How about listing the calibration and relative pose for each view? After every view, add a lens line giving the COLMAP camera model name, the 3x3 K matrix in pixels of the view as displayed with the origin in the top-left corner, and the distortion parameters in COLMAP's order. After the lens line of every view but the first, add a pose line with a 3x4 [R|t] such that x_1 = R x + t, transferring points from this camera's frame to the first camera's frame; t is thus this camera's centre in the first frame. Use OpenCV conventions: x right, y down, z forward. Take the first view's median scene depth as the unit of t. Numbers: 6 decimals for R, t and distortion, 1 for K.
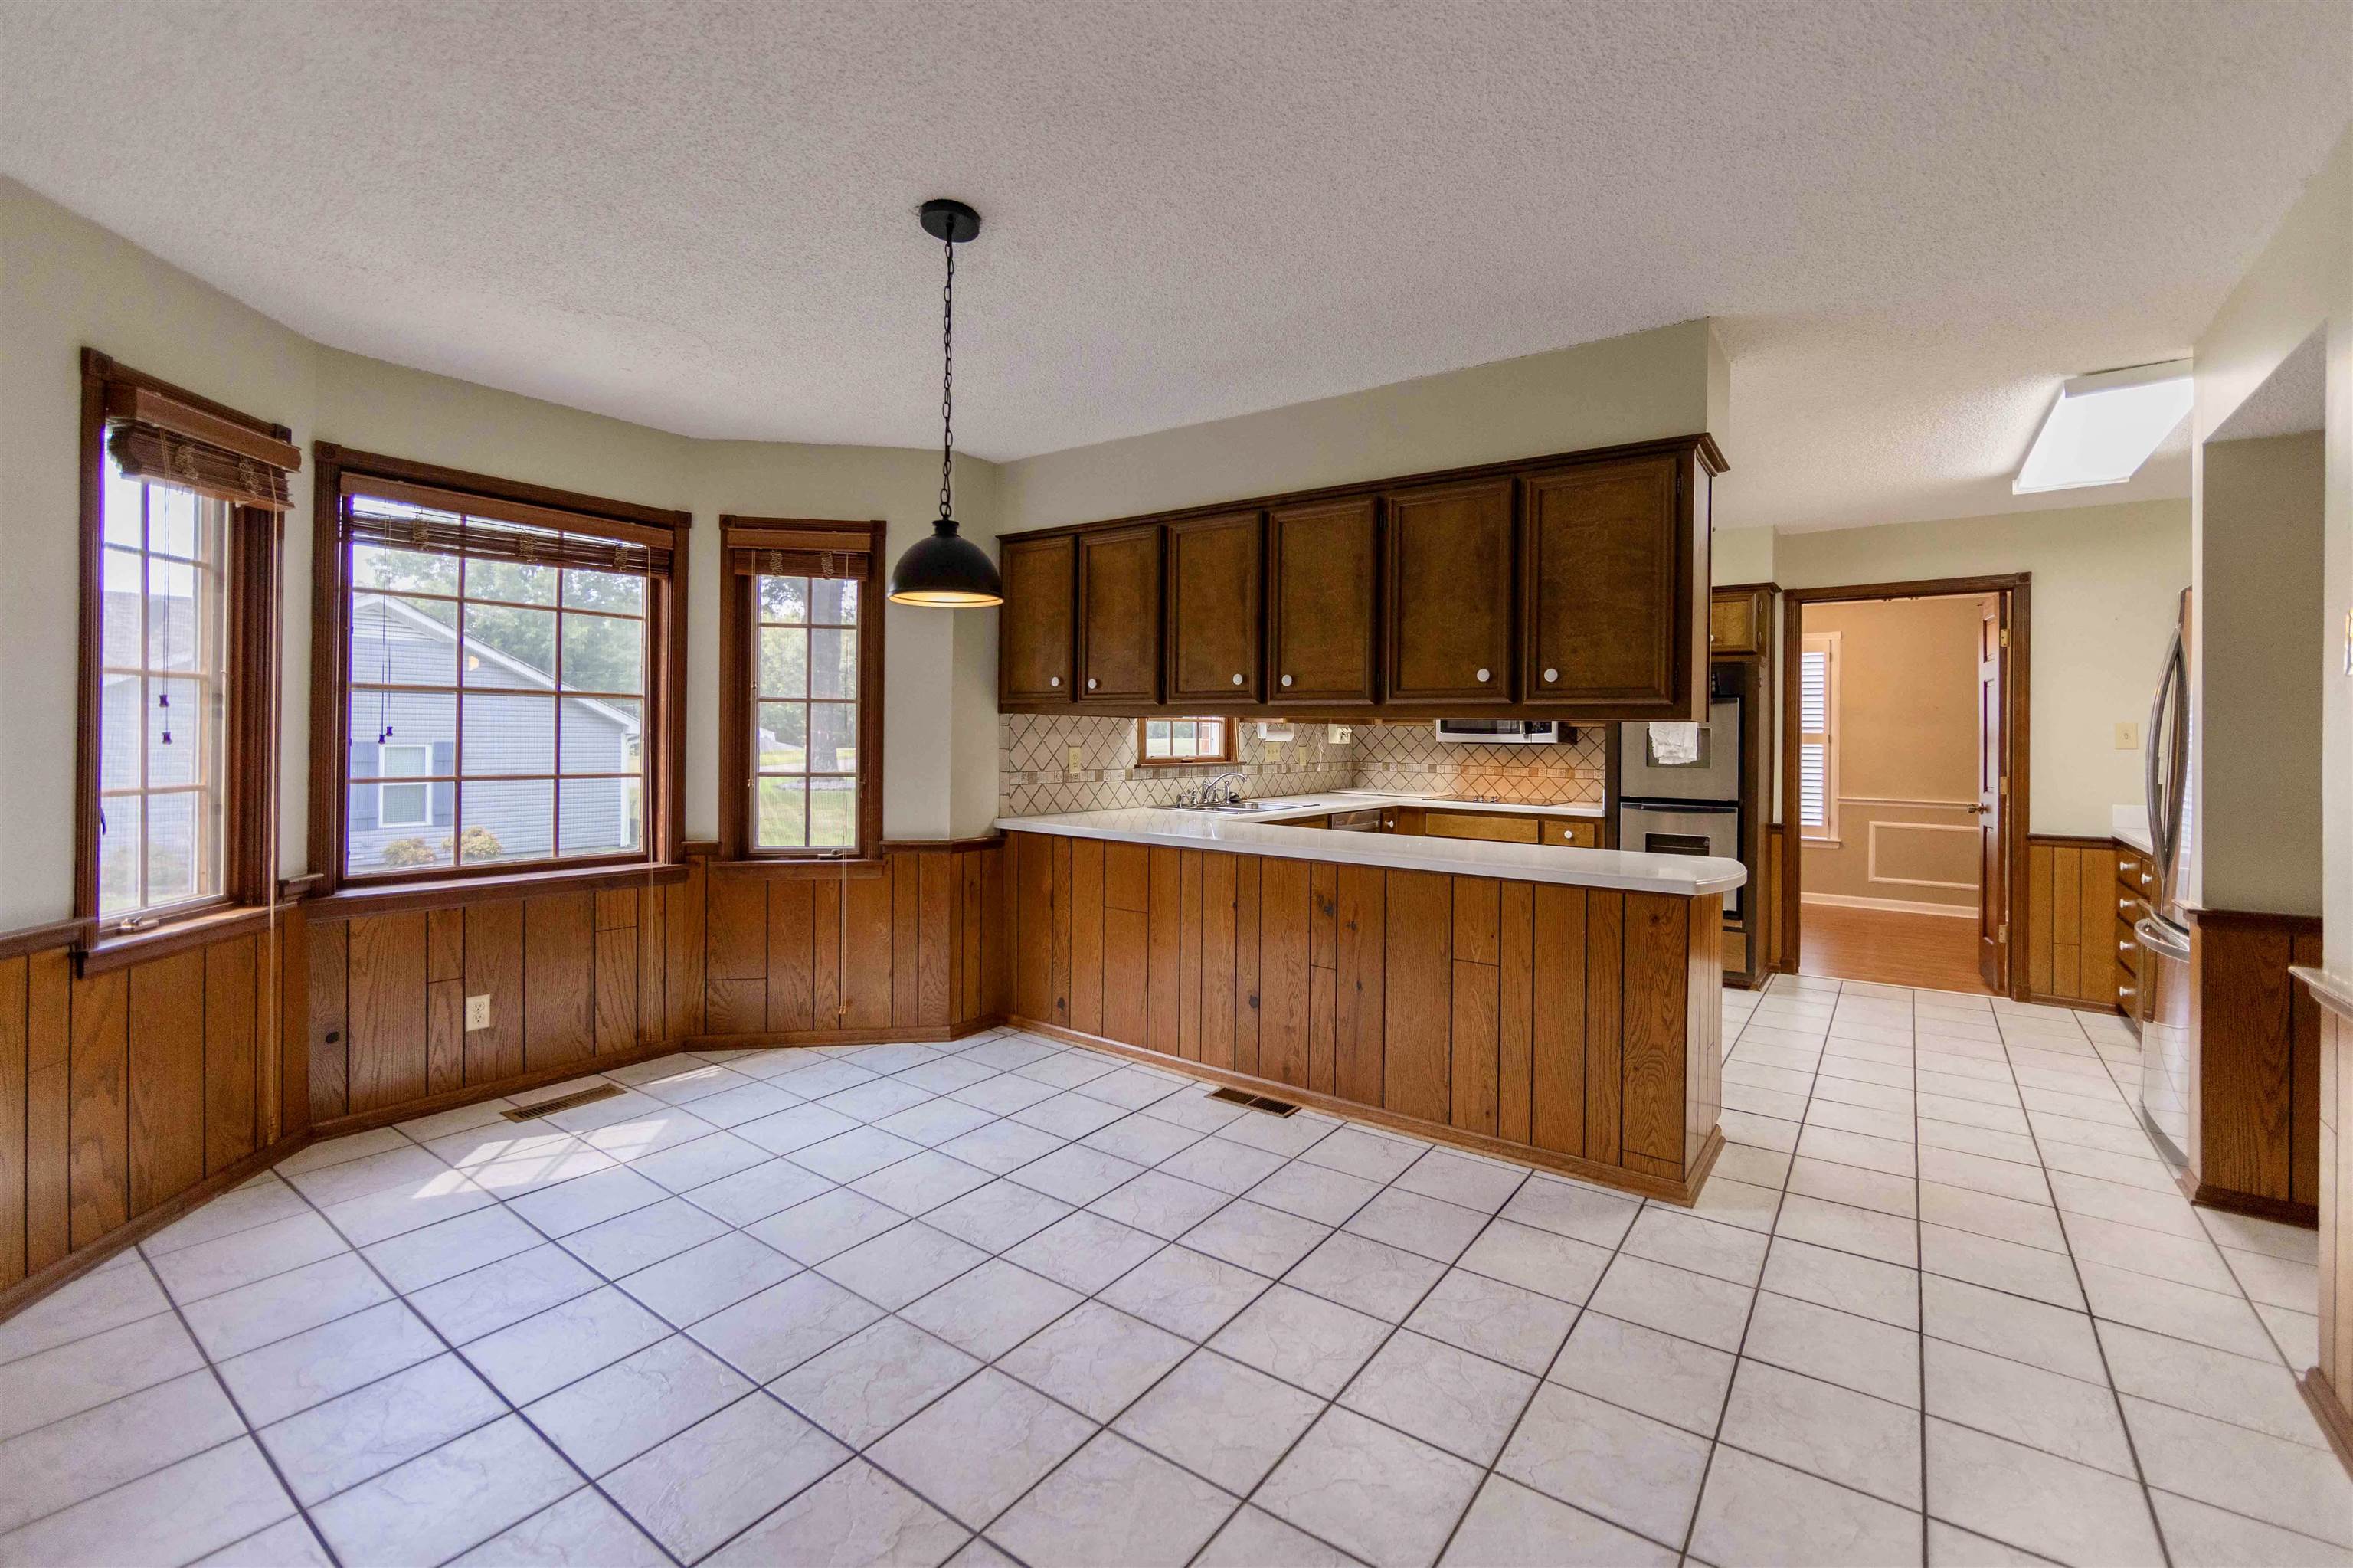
lens RADIAL K [[1040.5, 0, 1169.7], [0, 1040.5, 734.1], [0, 0, 1]] dist [0.001196, -0.000091]
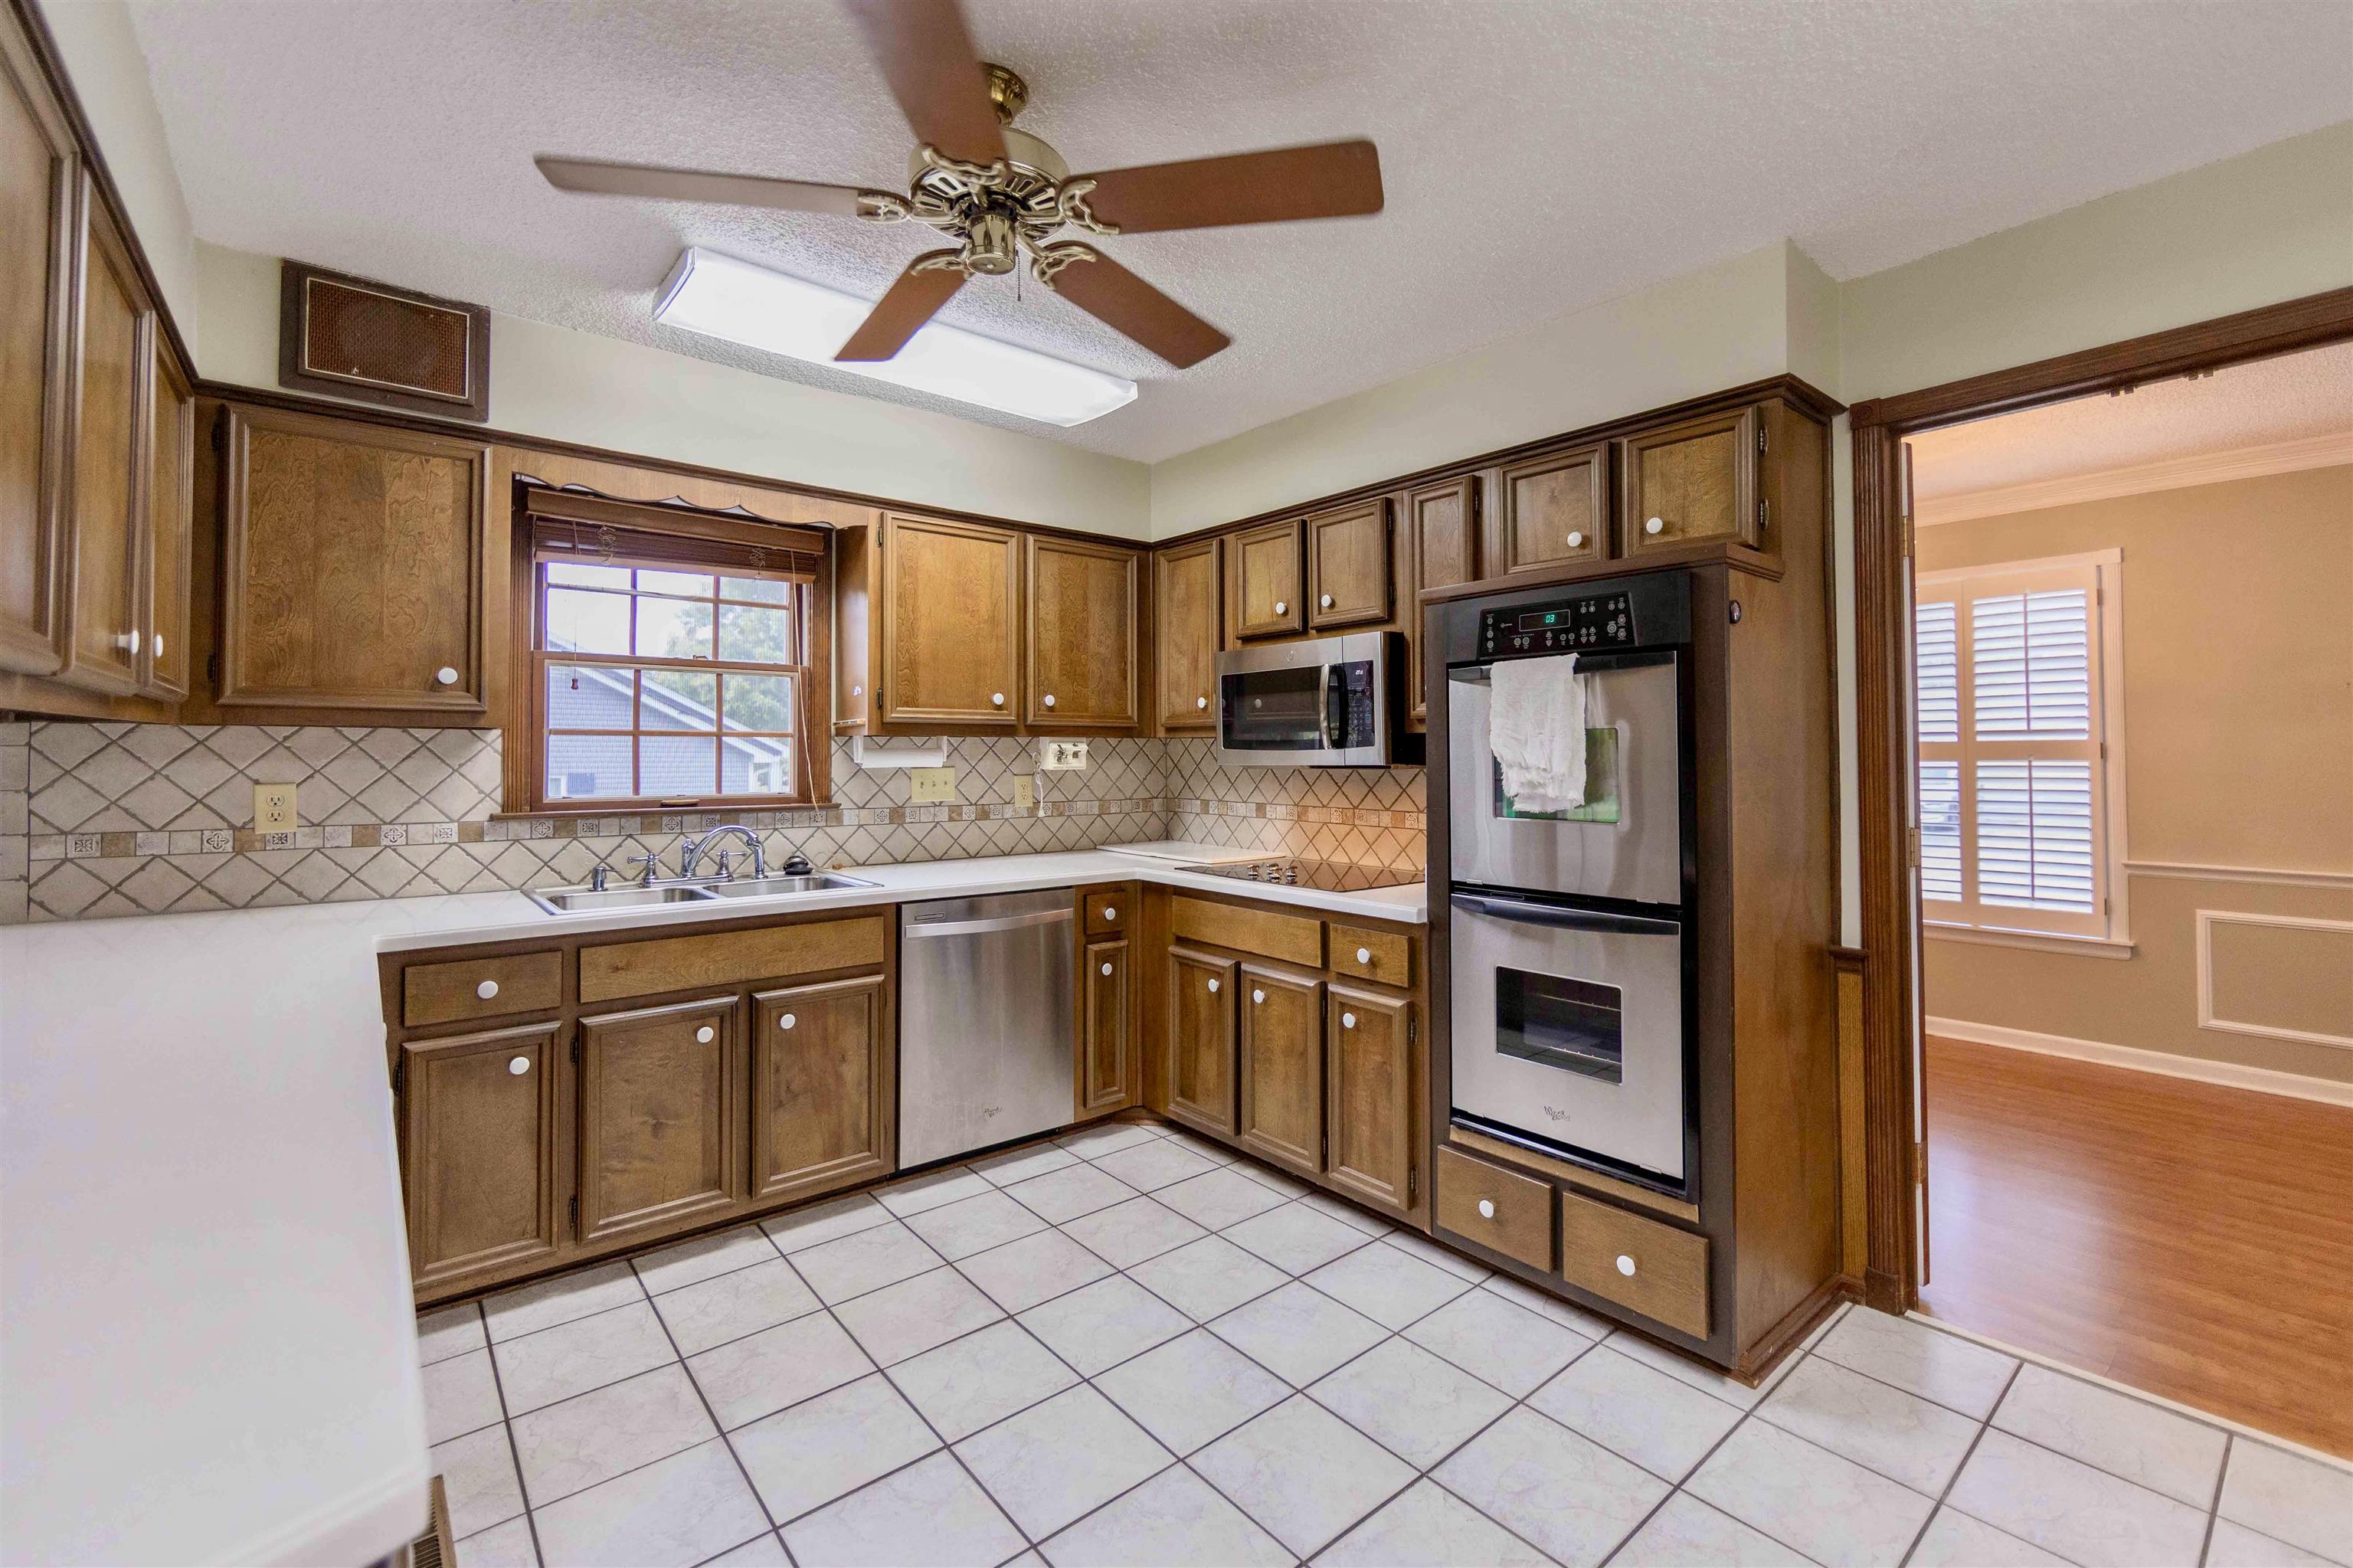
lens RADIAL K [[1000.2, 0, 1186.8], [0, 1000.2, 735.7], [0, 0, 1]] dist [-0.001816, -0.000468]
pose [[0.967213, -0.018497, -0.253291, 0.566066], [0.012671, 0.999617, -0.024613, 0.006774], [0.253650, 0.020597, 0.967077, 0.706974]]
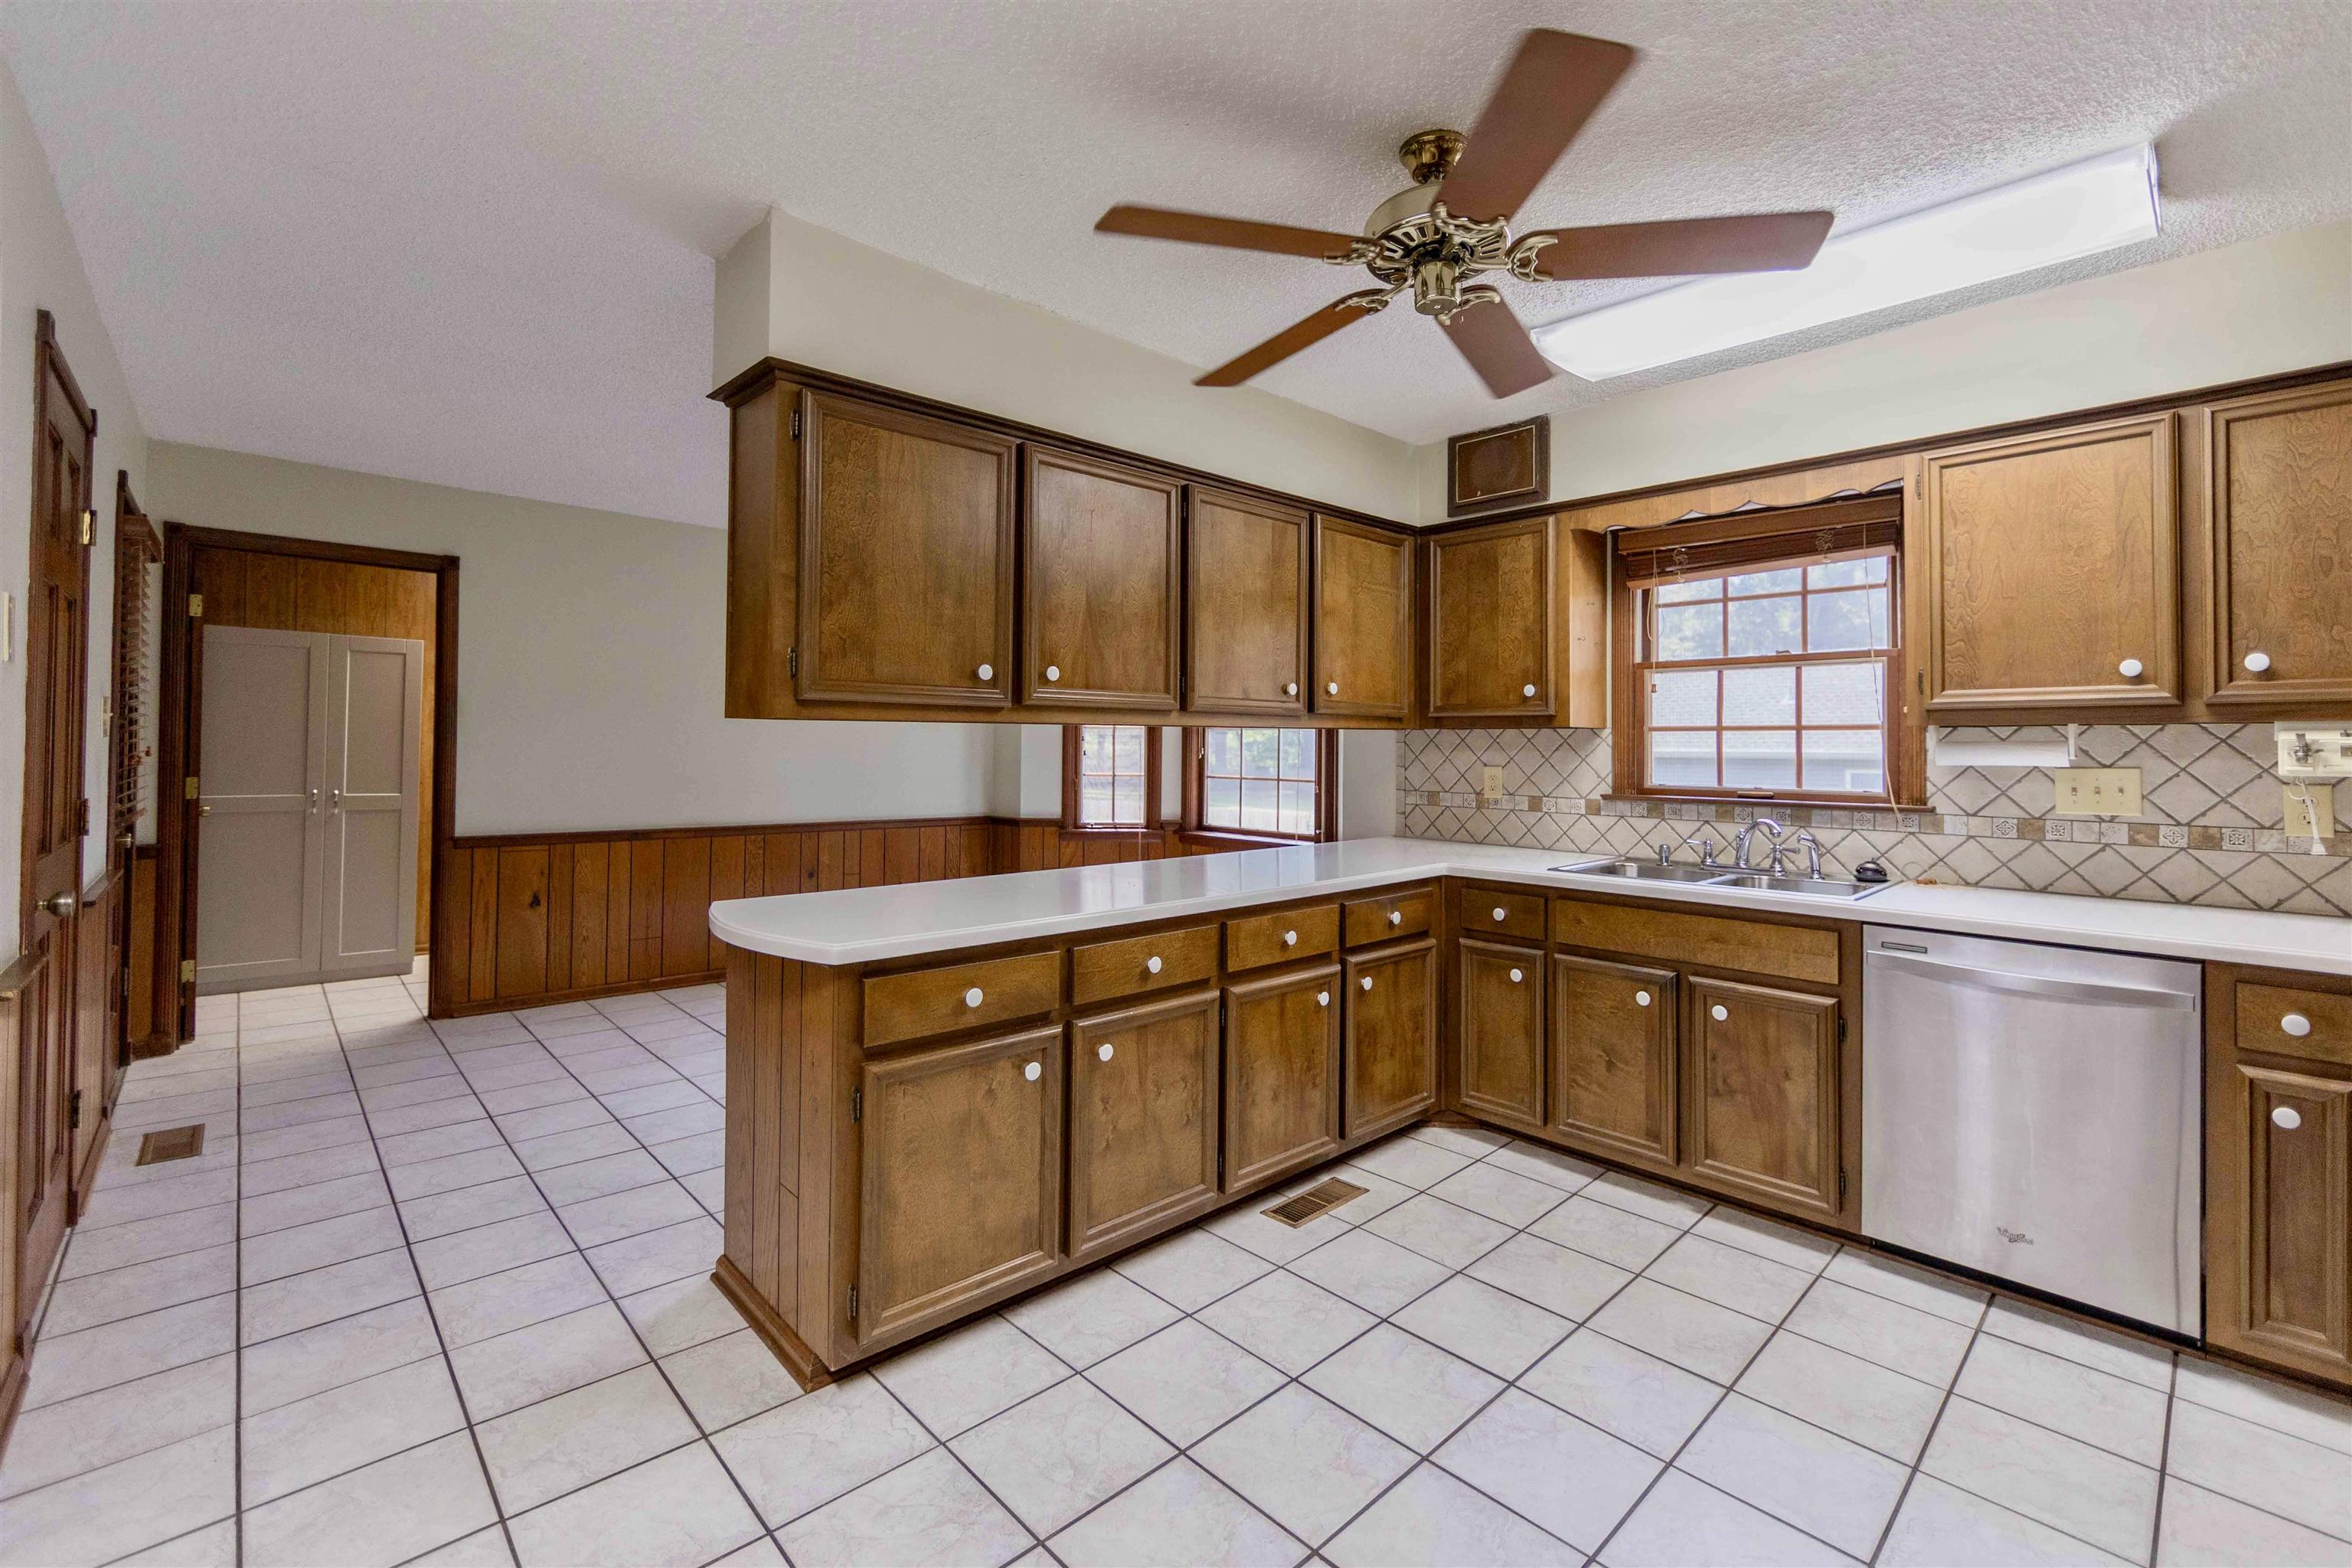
lens RADIAL K [[999.7, 0, 1186.2], [0, 999.7, 735.7], [0, 0, 1]] dist [-0.001816, -0.000468]
pose [[-0.192624, -0.026366, -0.980918, 0.848252], [-0.011048, 0.999634, -0.024699, 0.011734], [0.981210, 0.006079, -0.192845, 1.042016]]
